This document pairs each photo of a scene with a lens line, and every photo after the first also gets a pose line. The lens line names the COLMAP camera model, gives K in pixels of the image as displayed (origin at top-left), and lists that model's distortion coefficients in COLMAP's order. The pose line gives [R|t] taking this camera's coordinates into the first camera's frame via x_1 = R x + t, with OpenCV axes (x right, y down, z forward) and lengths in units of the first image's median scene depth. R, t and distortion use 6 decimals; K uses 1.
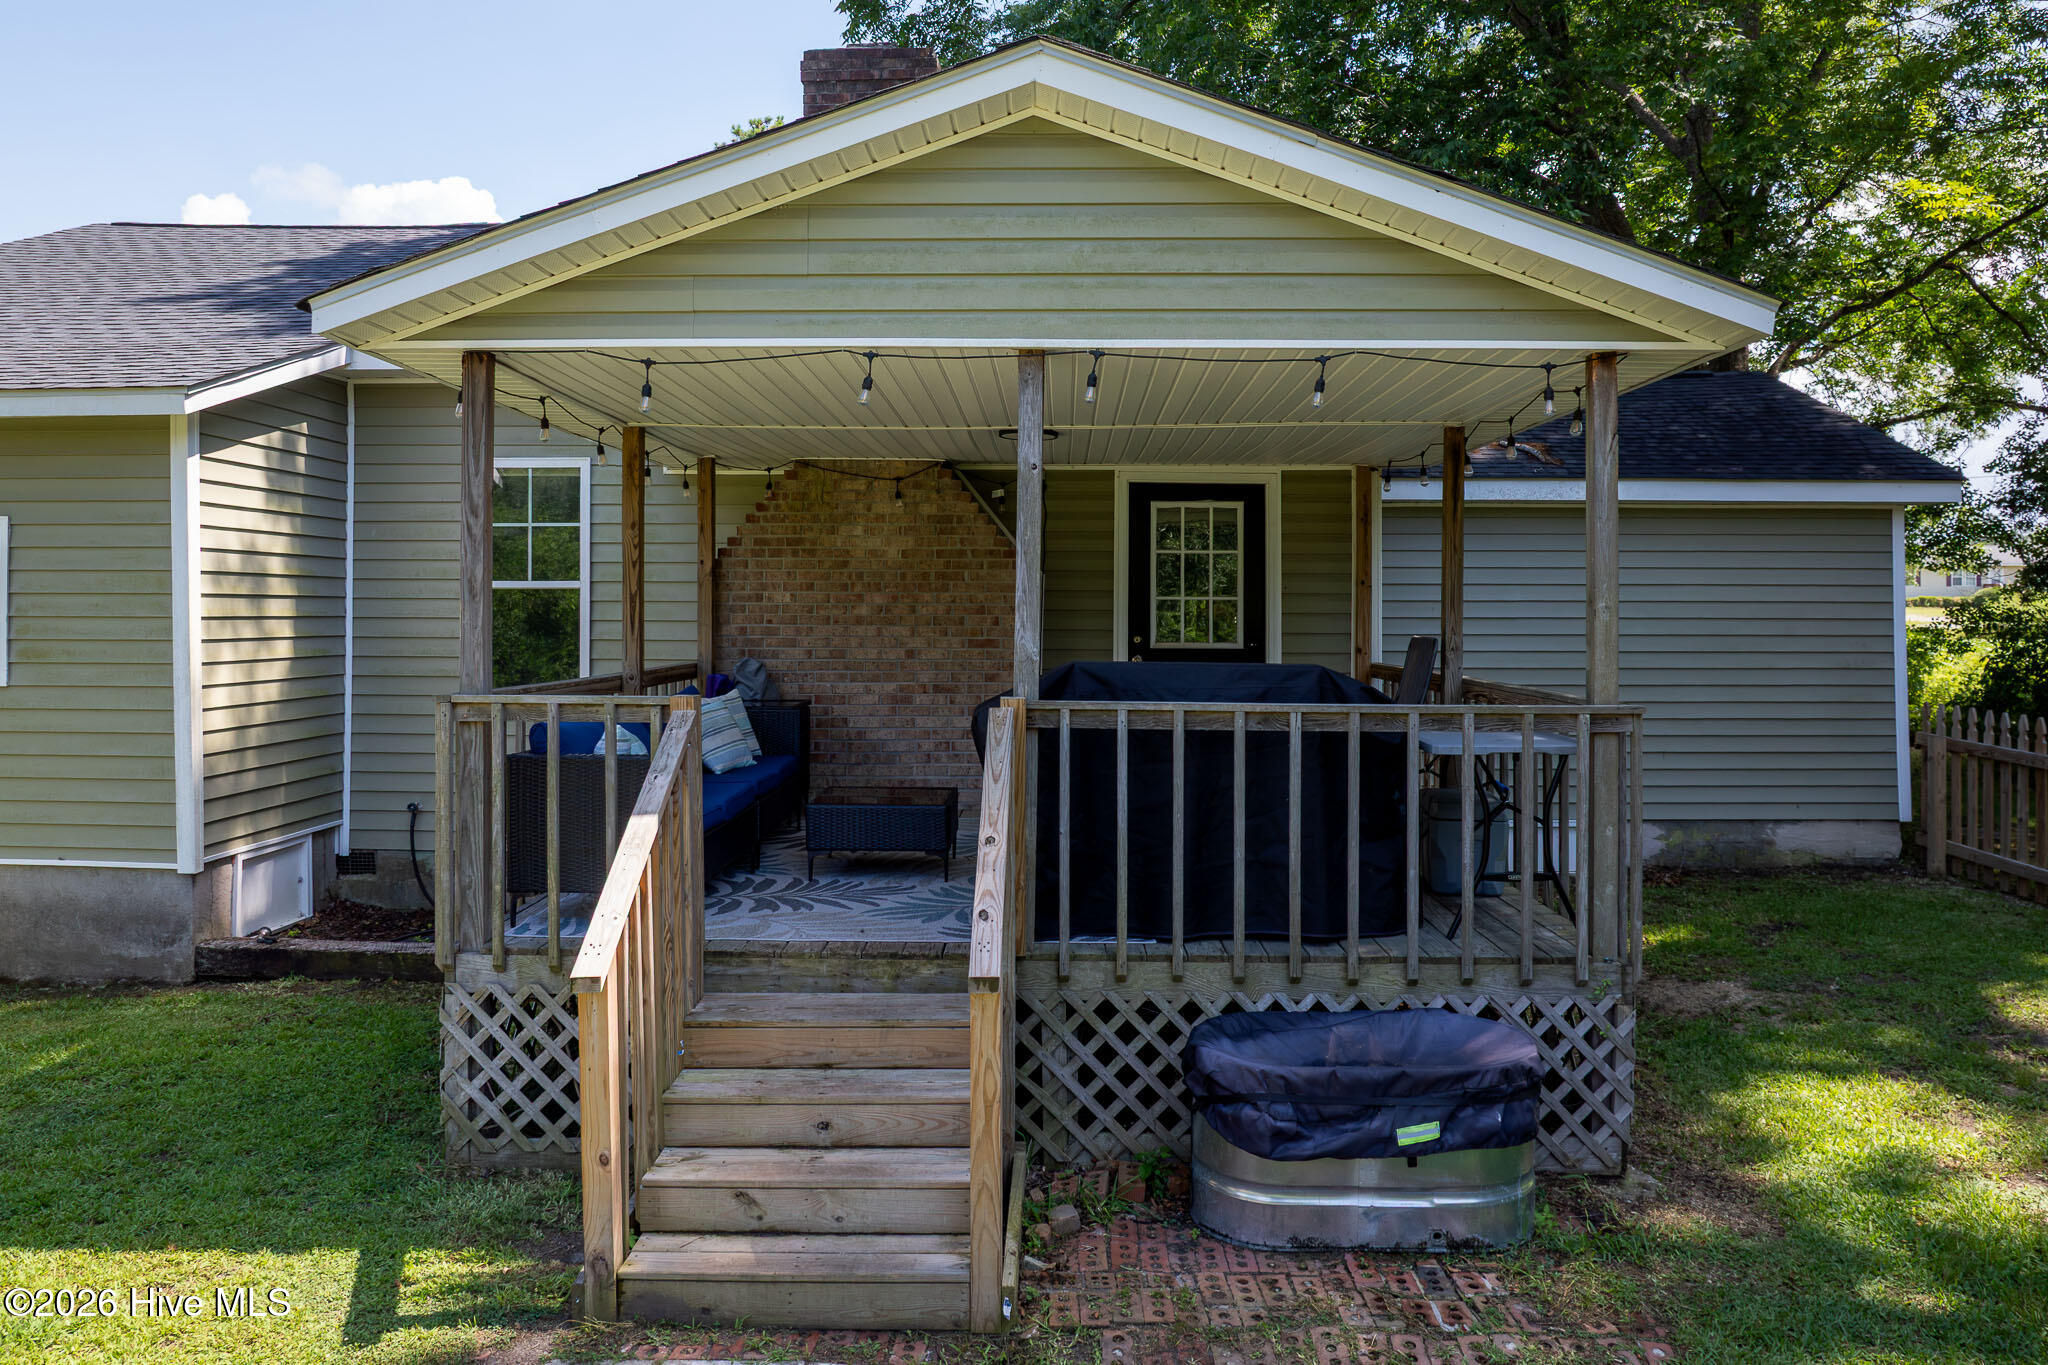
lens RADIAL K [[1447.6, 0, 1044.4], [0, 1447.6, 621.2], [0, 0, 1]] dist [-0.029290, -0.005872]
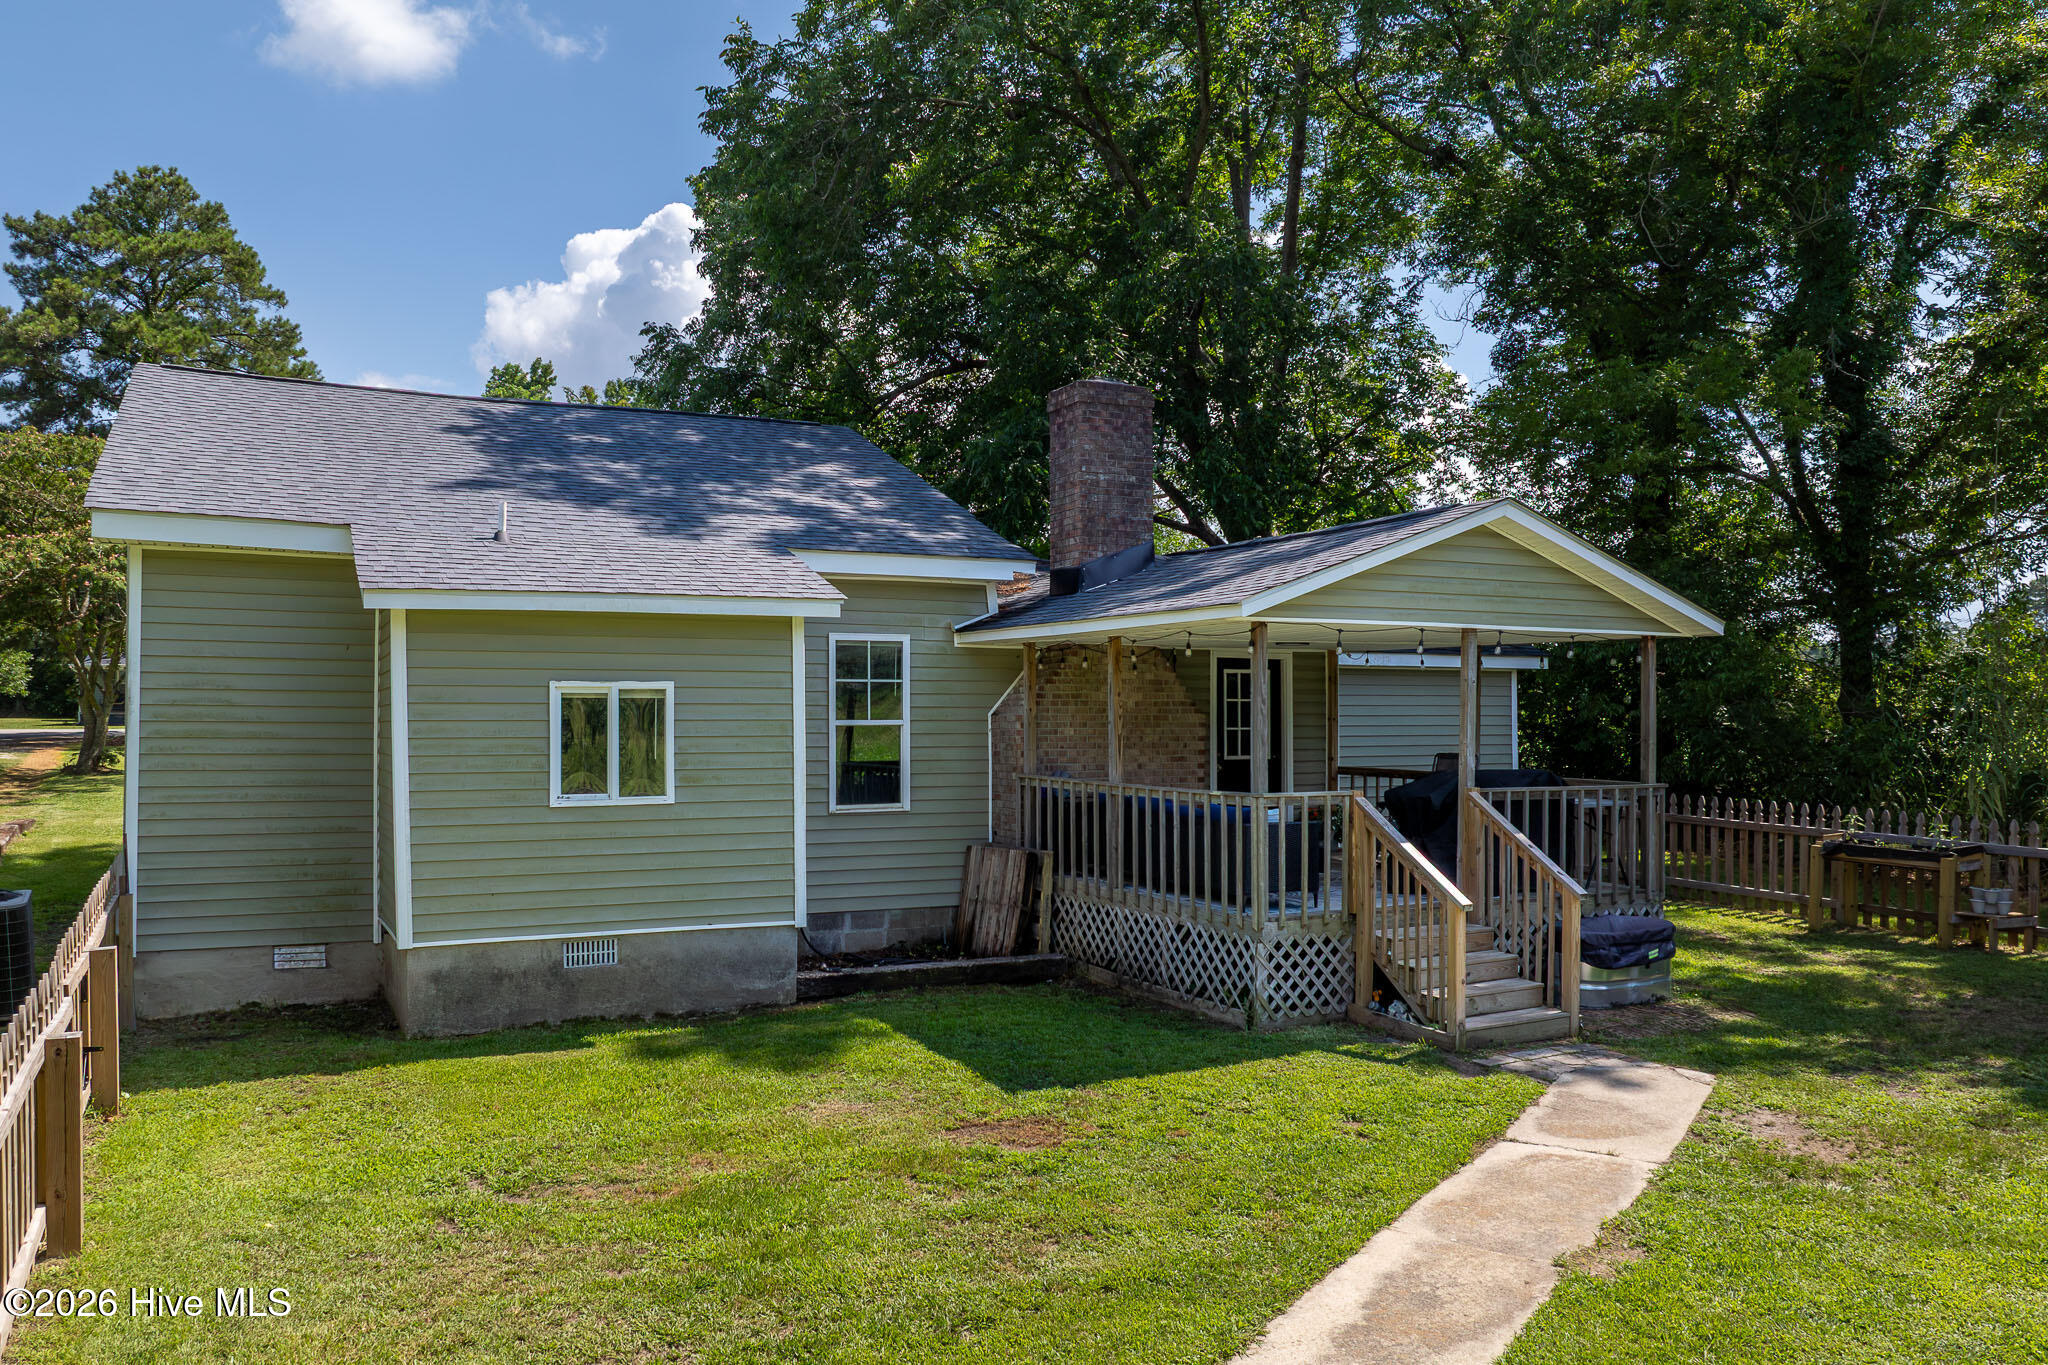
lens RADIAL K [[1530.8, 0, 989.0], [0, 1530.8, 710.0], [0, 0, 1]] dist [-0.032685, -0.000269]
pose [[0.885347, -0.002870, 0.464921, -1.740722], [0.004030, 0.999991, -0.001500, -0.063788], [-0.464913, 0.003202, 0.885351, -0.712907]]
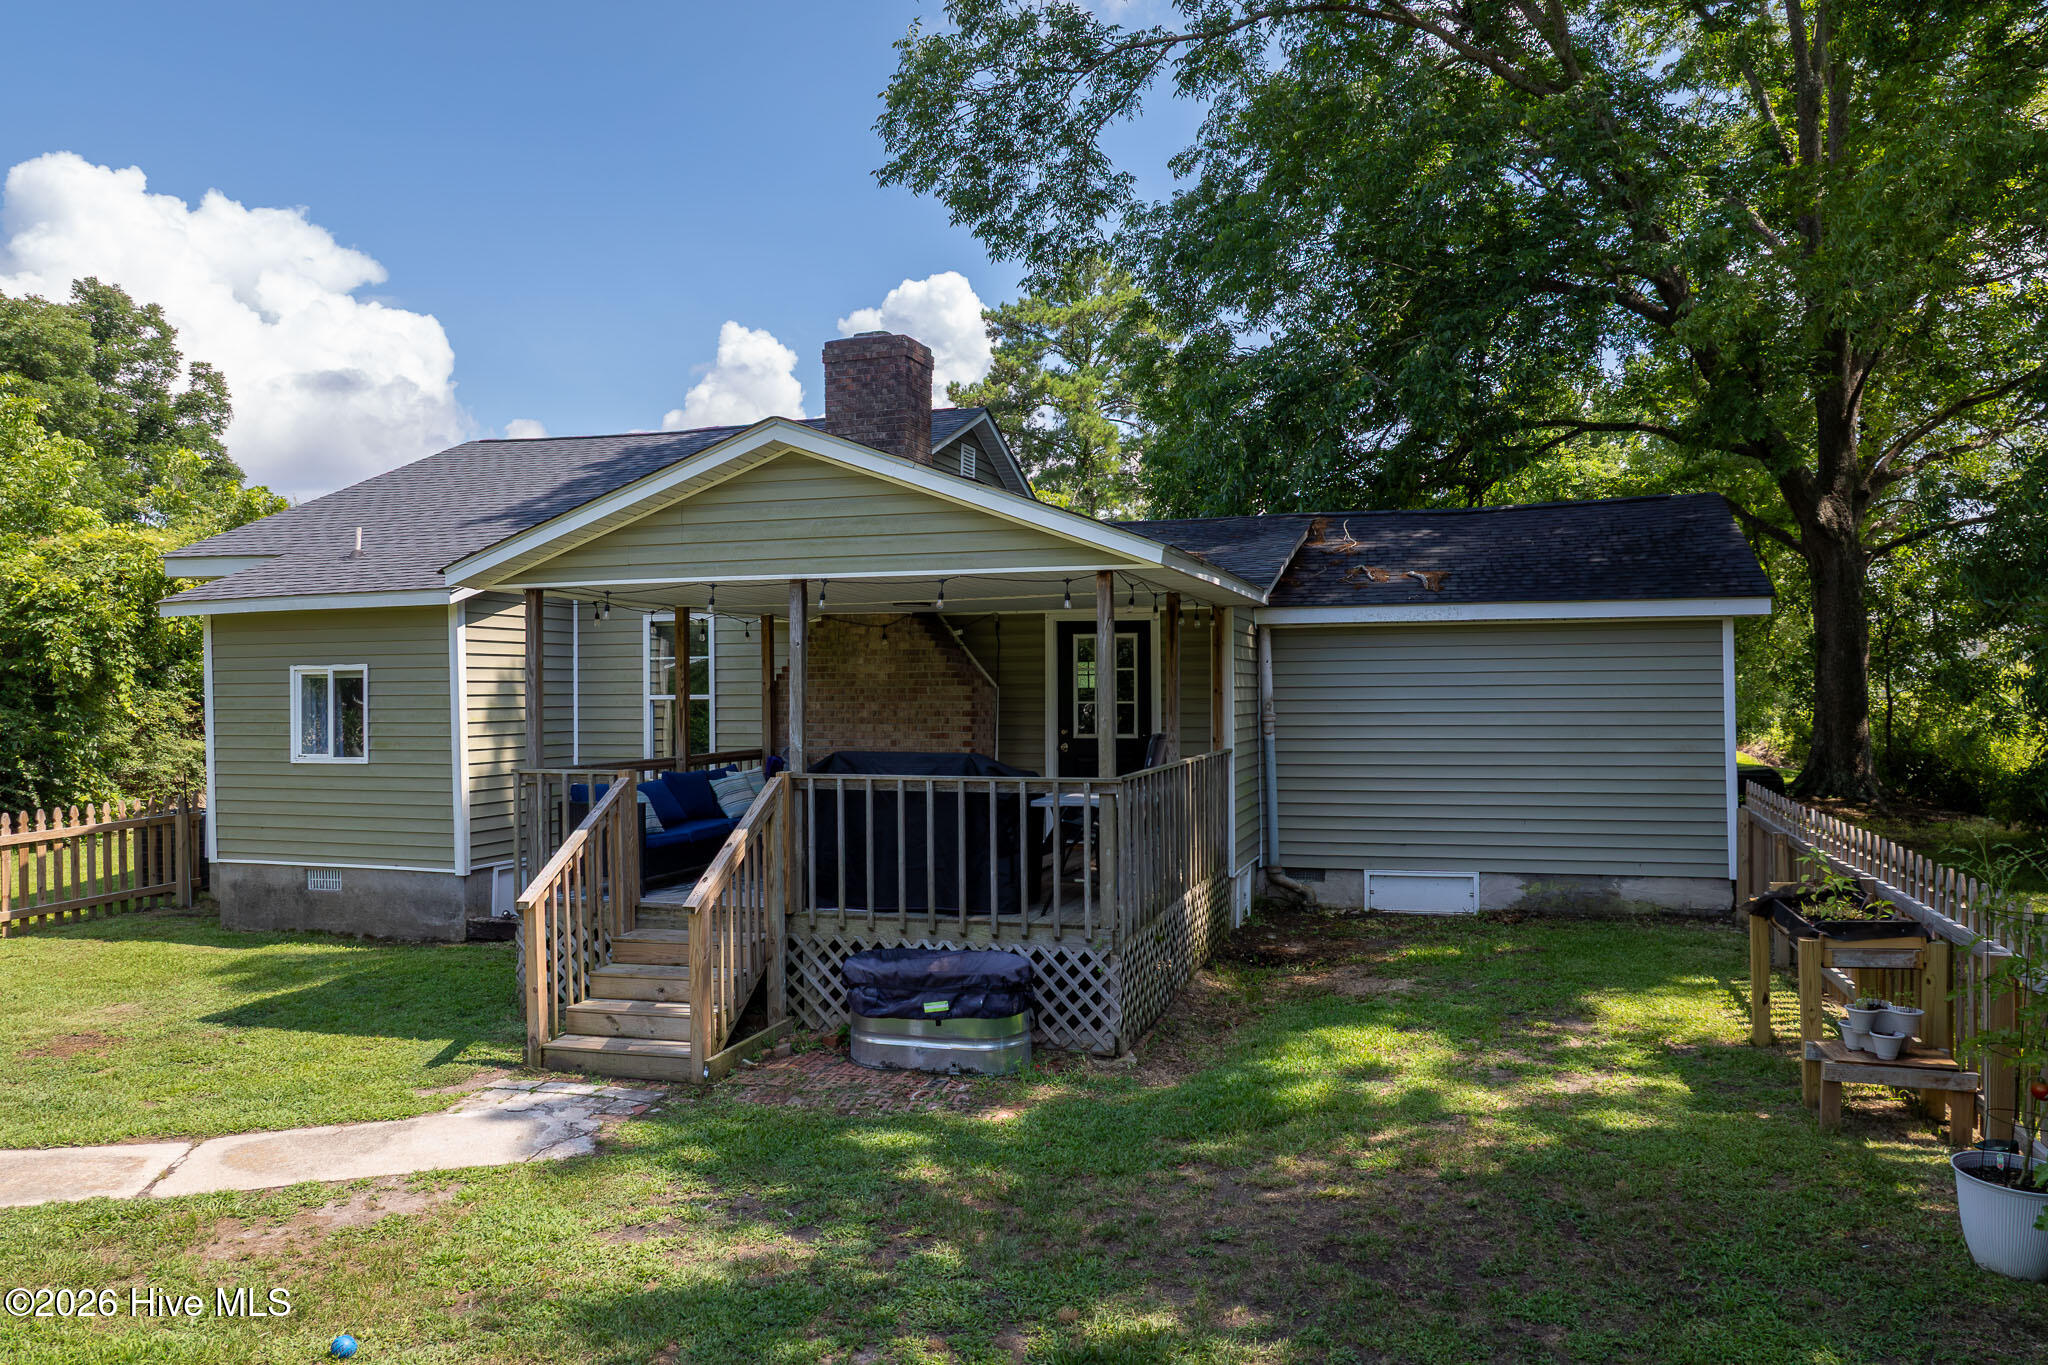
lens RADIAL K [[1447.6, 0, 1044.7], [0, 1447.6, 689.0], [0, 0, 1]] dist [-0.029290, -0.005872]
pose [[0.962125, -0.011034, -0.272386, 0.784095], [0.009319, 0.999928, -0.007592, -0.034183], [0.272450, 0.004767, 0.962158, -0.658454]]
